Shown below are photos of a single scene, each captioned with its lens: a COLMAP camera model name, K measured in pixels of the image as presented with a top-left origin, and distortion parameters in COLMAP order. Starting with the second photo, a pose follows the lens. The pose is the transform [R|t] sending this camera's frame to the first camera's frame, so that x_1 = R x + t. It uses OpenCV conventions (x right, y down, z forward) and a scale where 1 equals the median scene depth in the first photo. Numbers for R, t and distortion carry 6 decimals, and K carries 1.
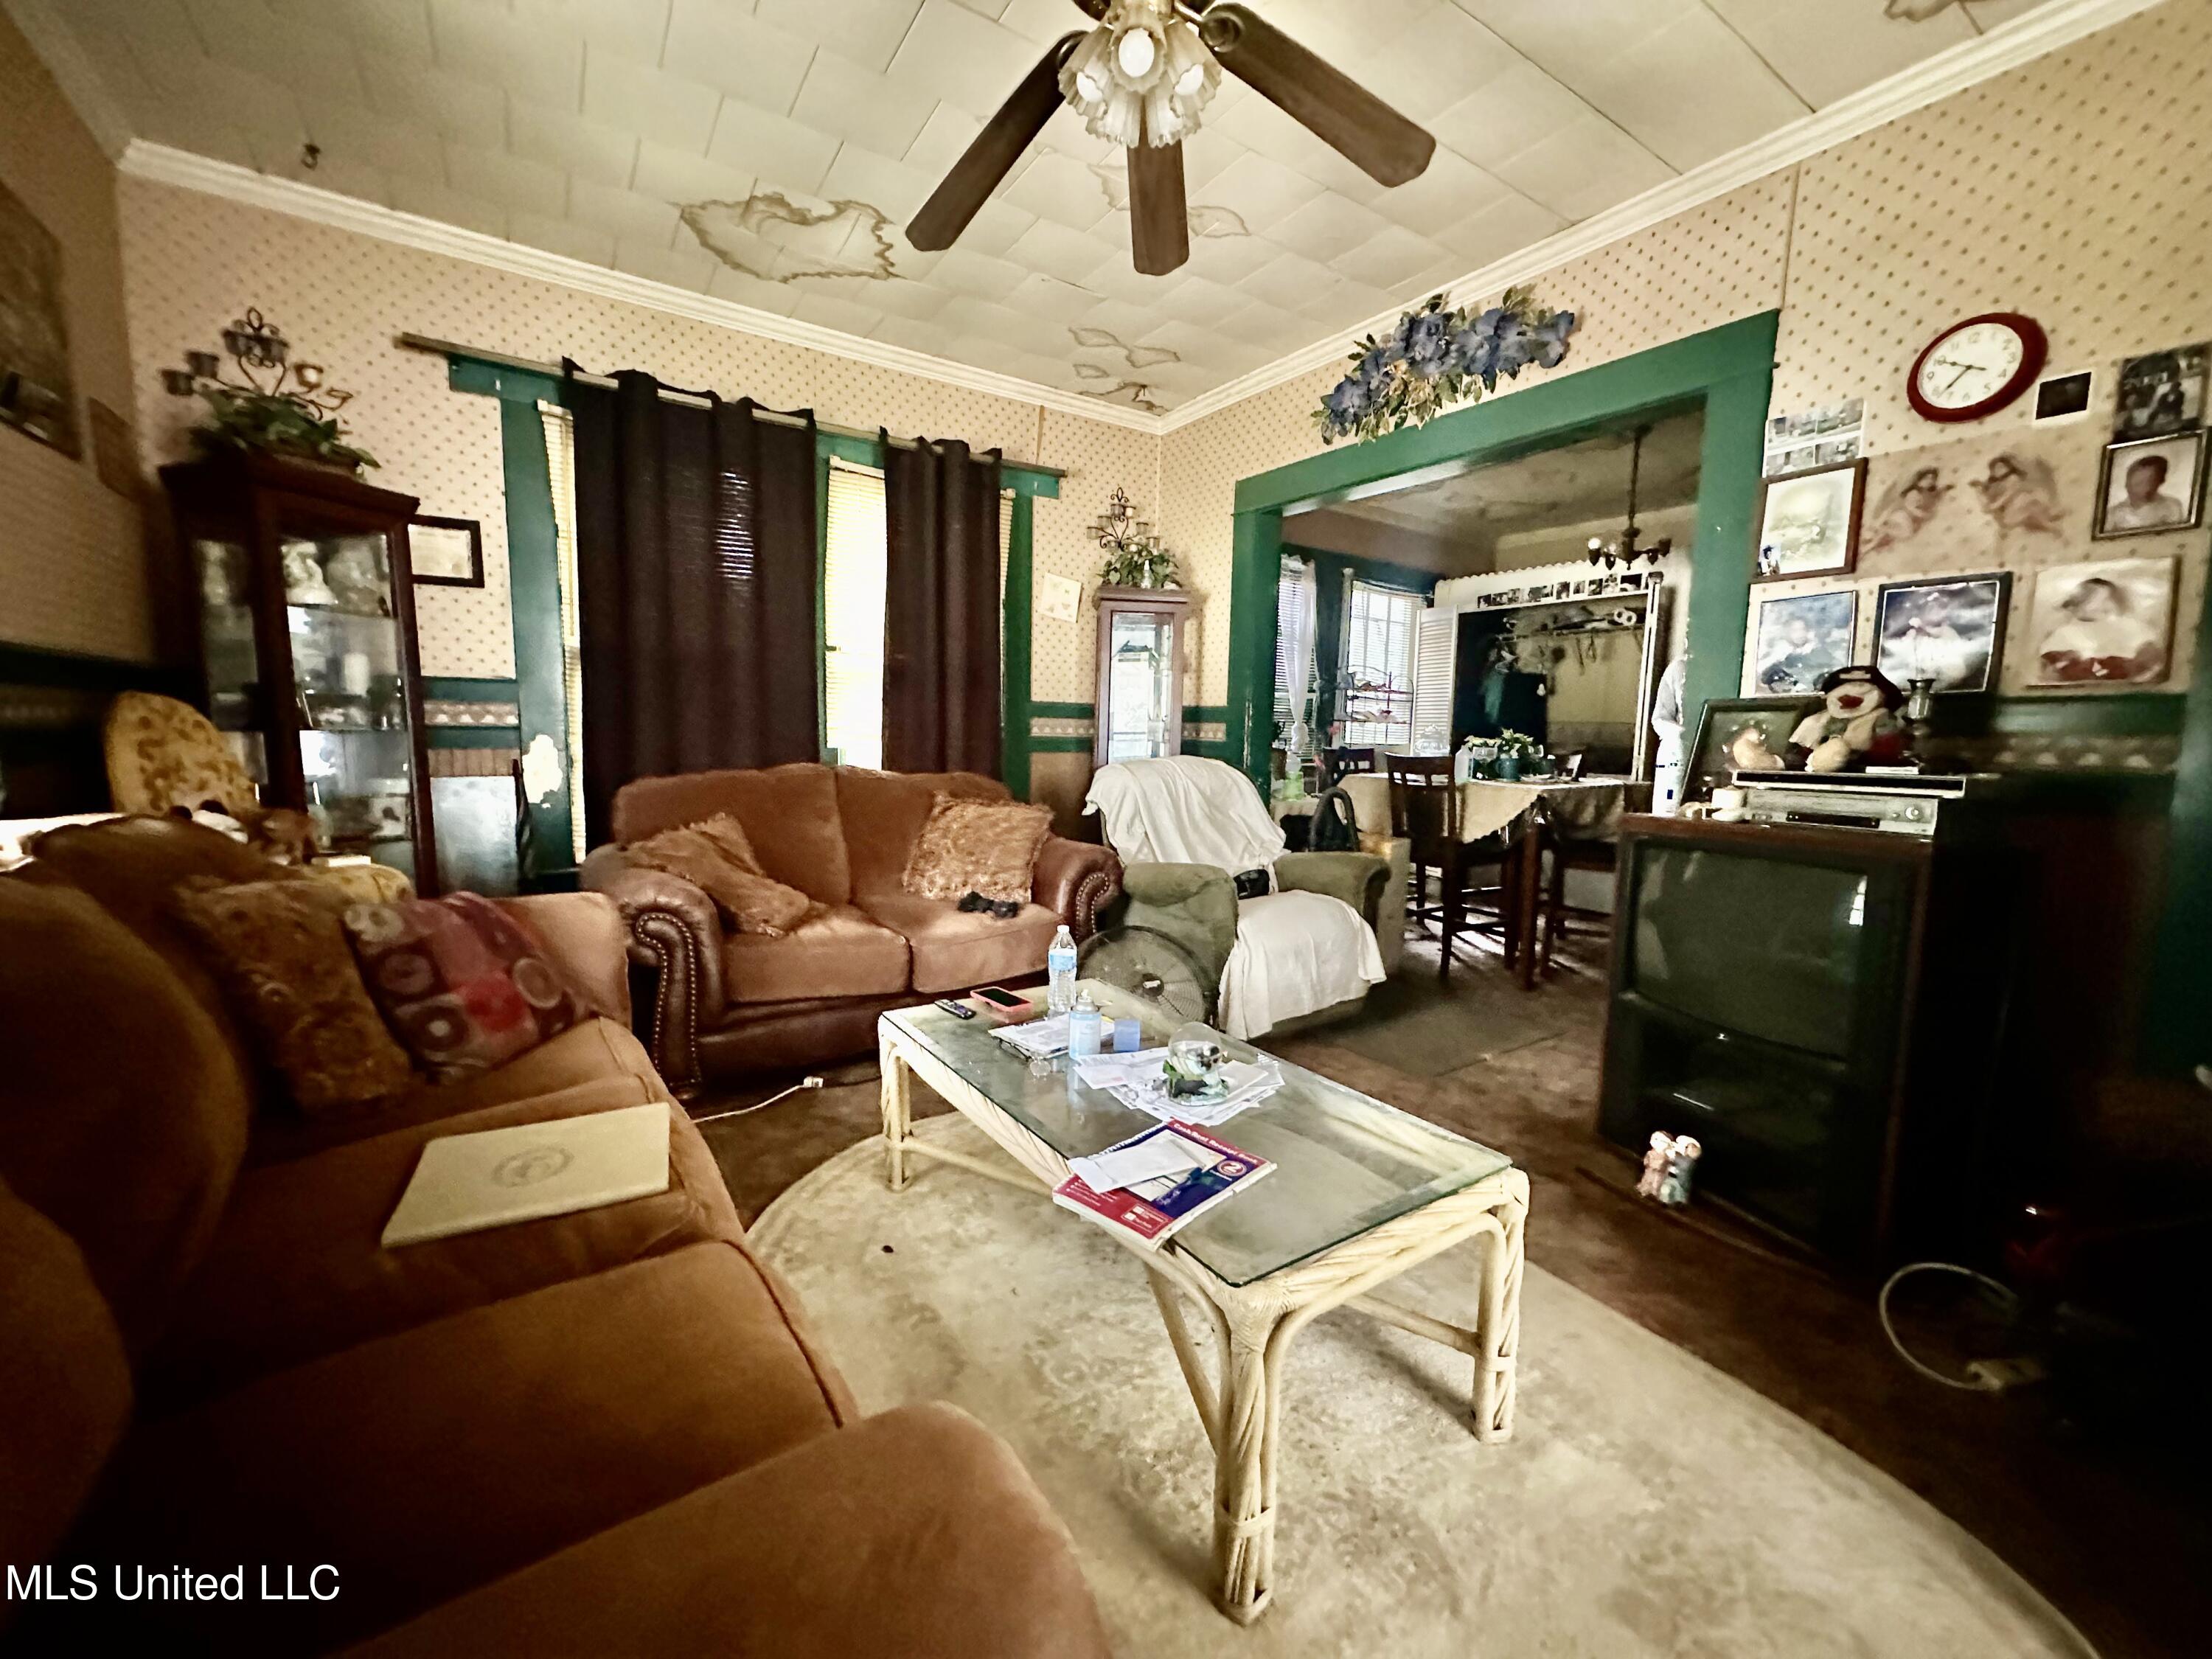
lens RADIAL K [[880.0, 0, 1106.0], [0, 880.0, 829.5], [0, 0, 1]] dist [-0.003050, -0.000174]
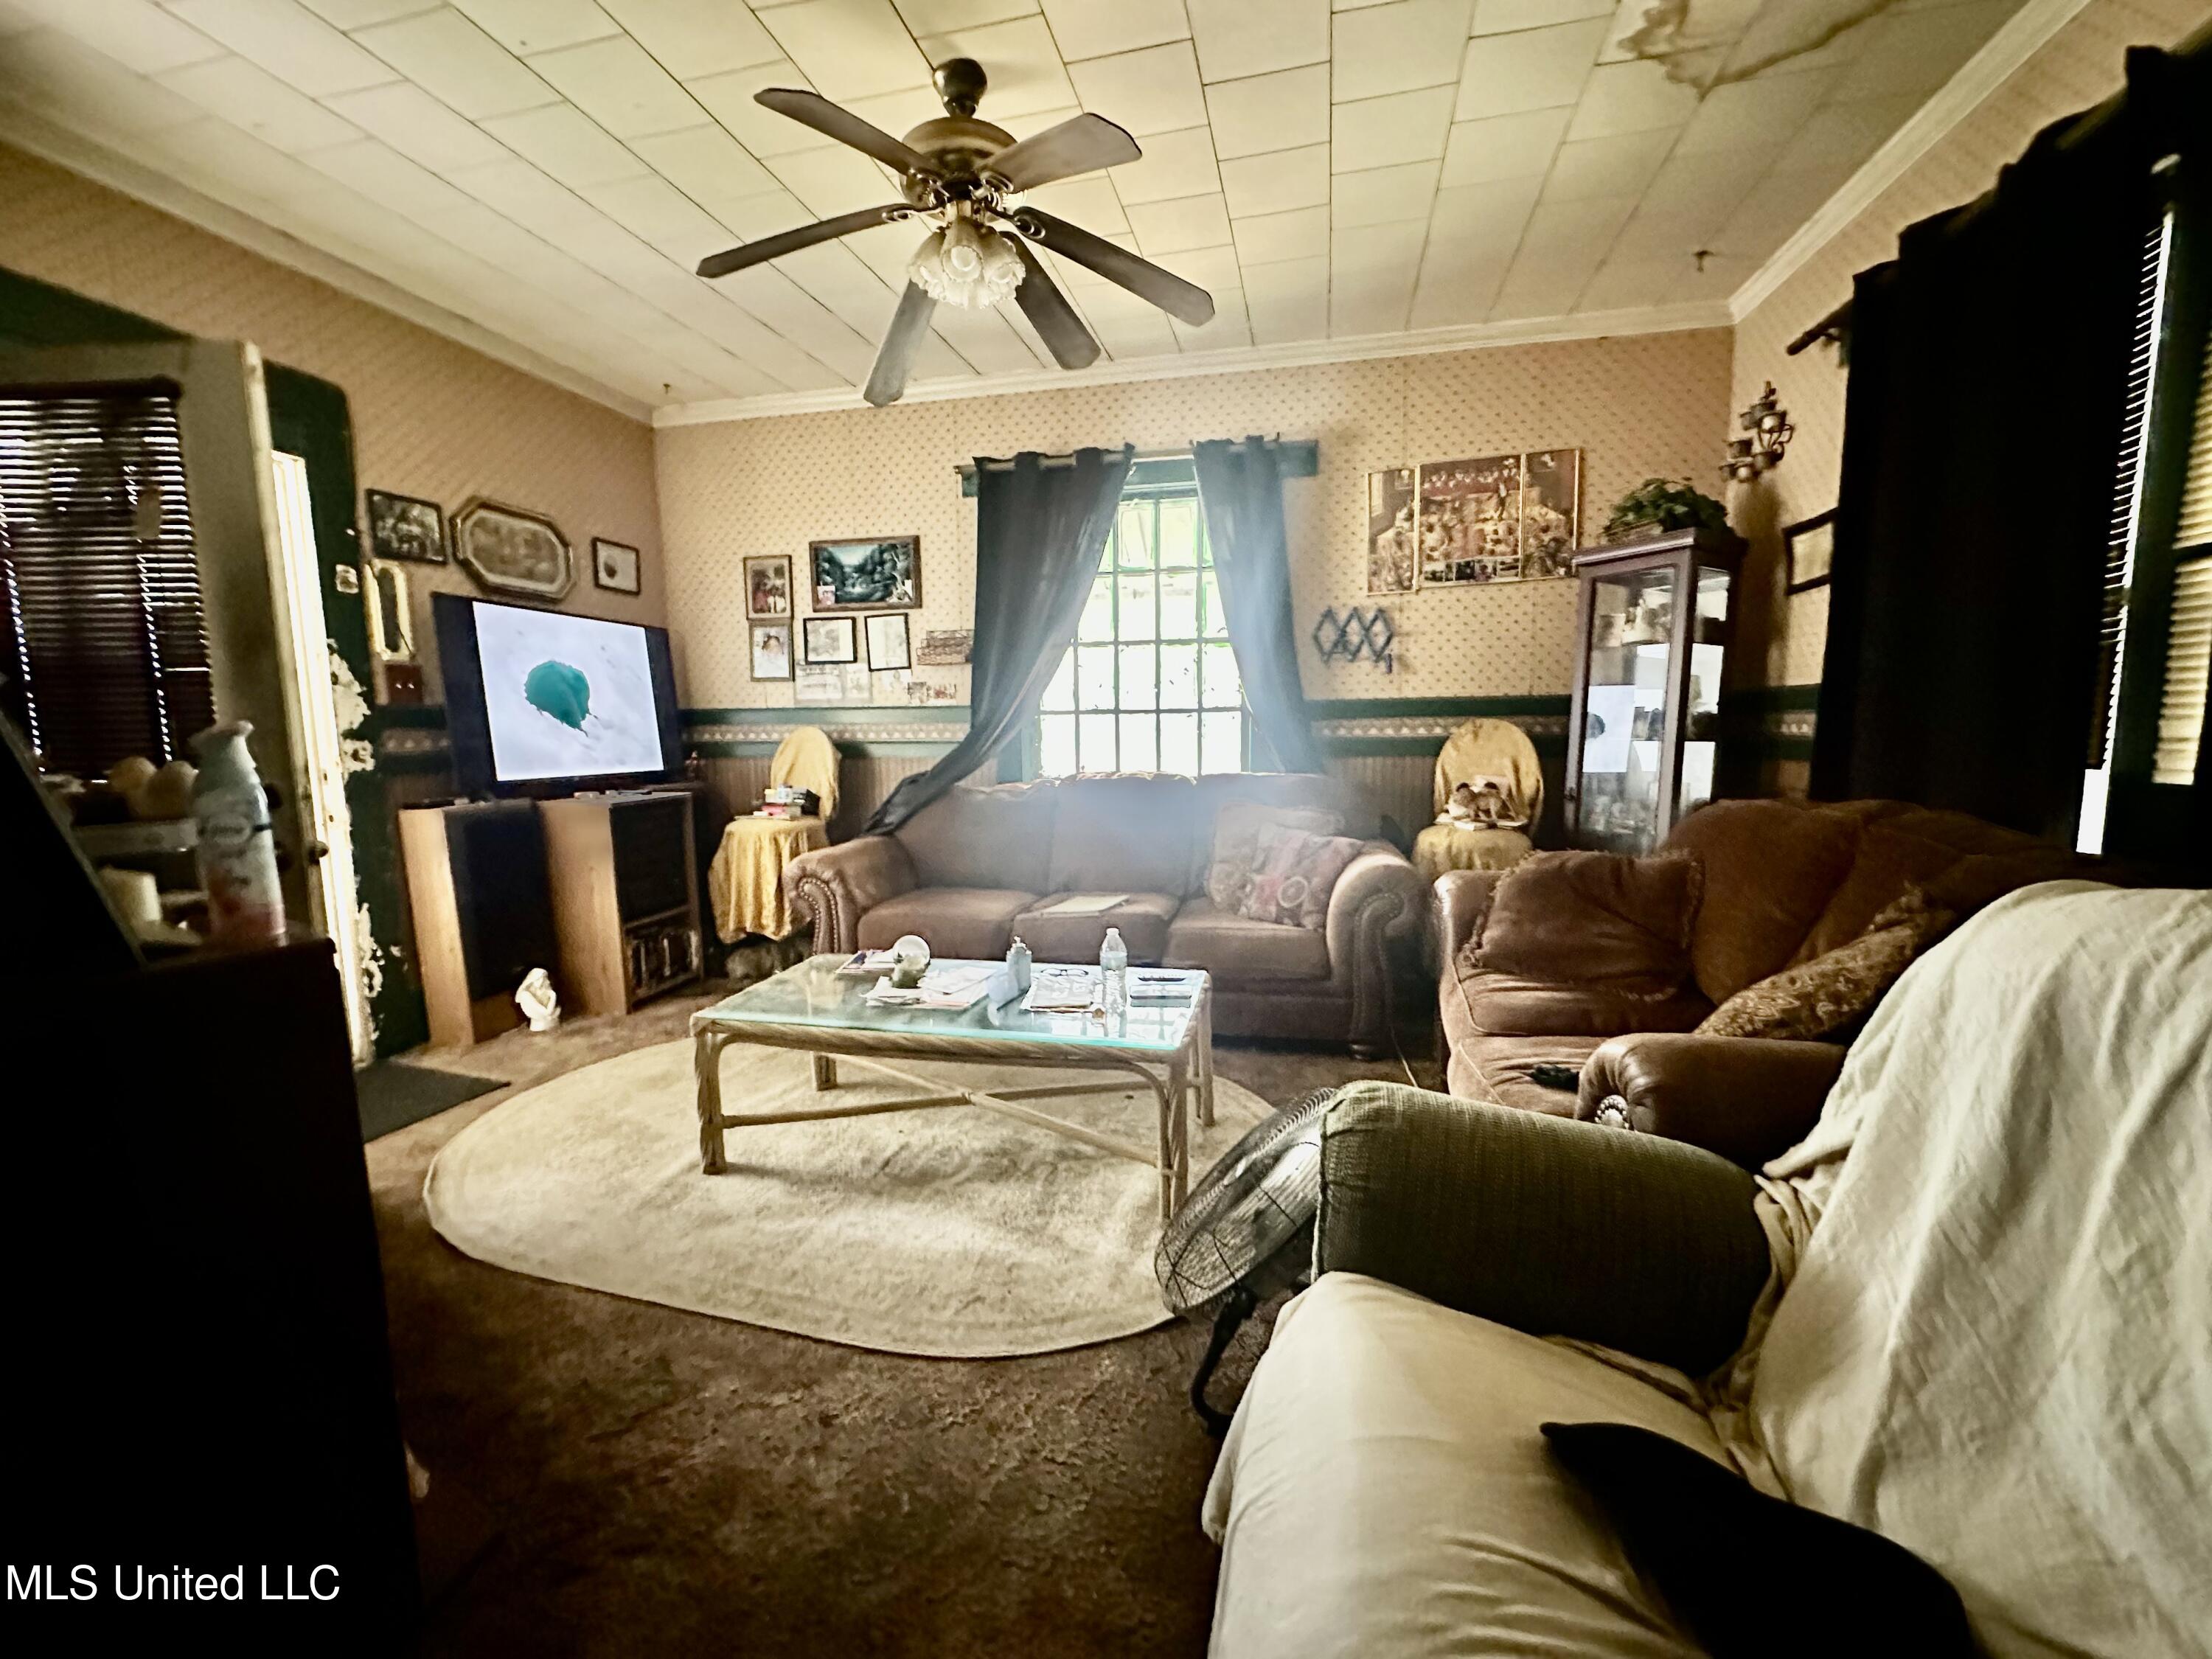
lens RADIAL K [[886.9, 0, 1107.5], [0, 886.9, 826.0], [0, 0, 1]] dist [-0.001169, 0.000337]
pose [[-0.730001, 0.066018, -0.680251, 0.449271], [-0.075990, 0.981312, 0.176783, -0.131458], [0.679209, 0.180744, -0.711342, 1.171464]]
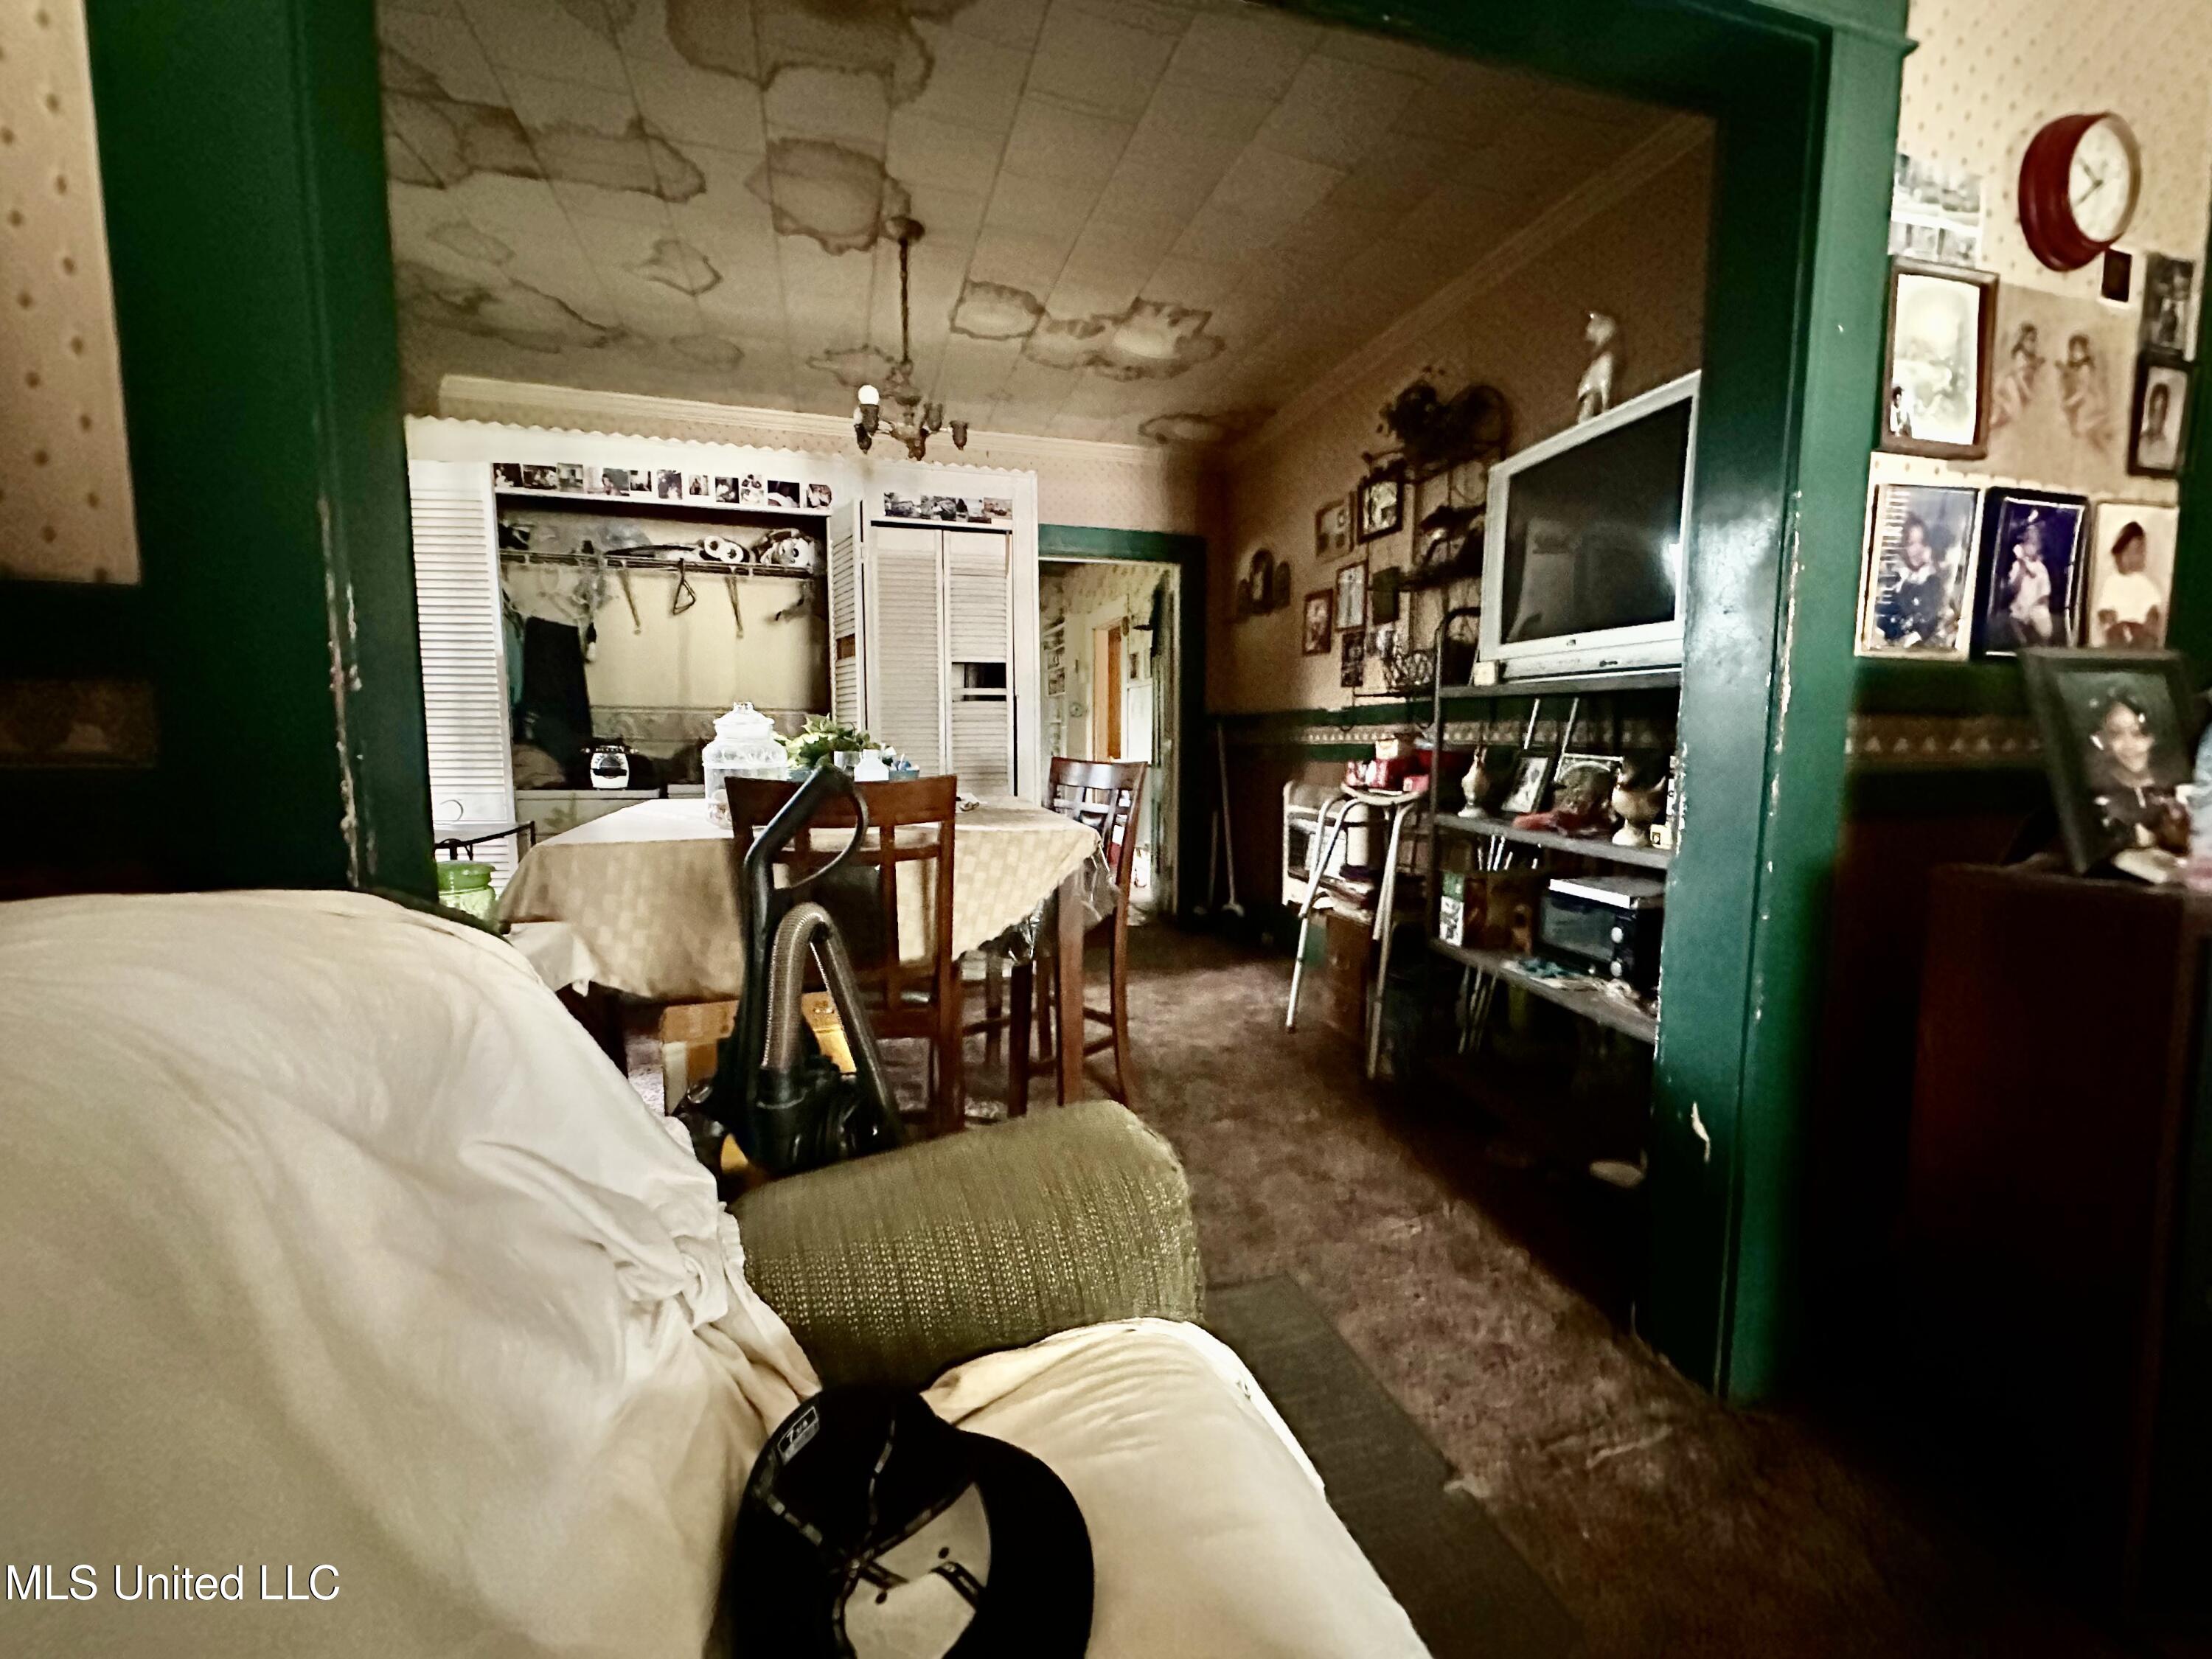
lens RADIAL K [[886.9, 0, 1107.5], [0, 886.9, 826.0], [0, 0, 1]] dist [-0.001169, 0.000337]
pose [[0.298448, -0.116524, 0.947286, 0.017836], [0.112285, 0.989913, 0.086392, -0.112128], [-0.947798, 0.080583, 0.308521, 1.019048]]
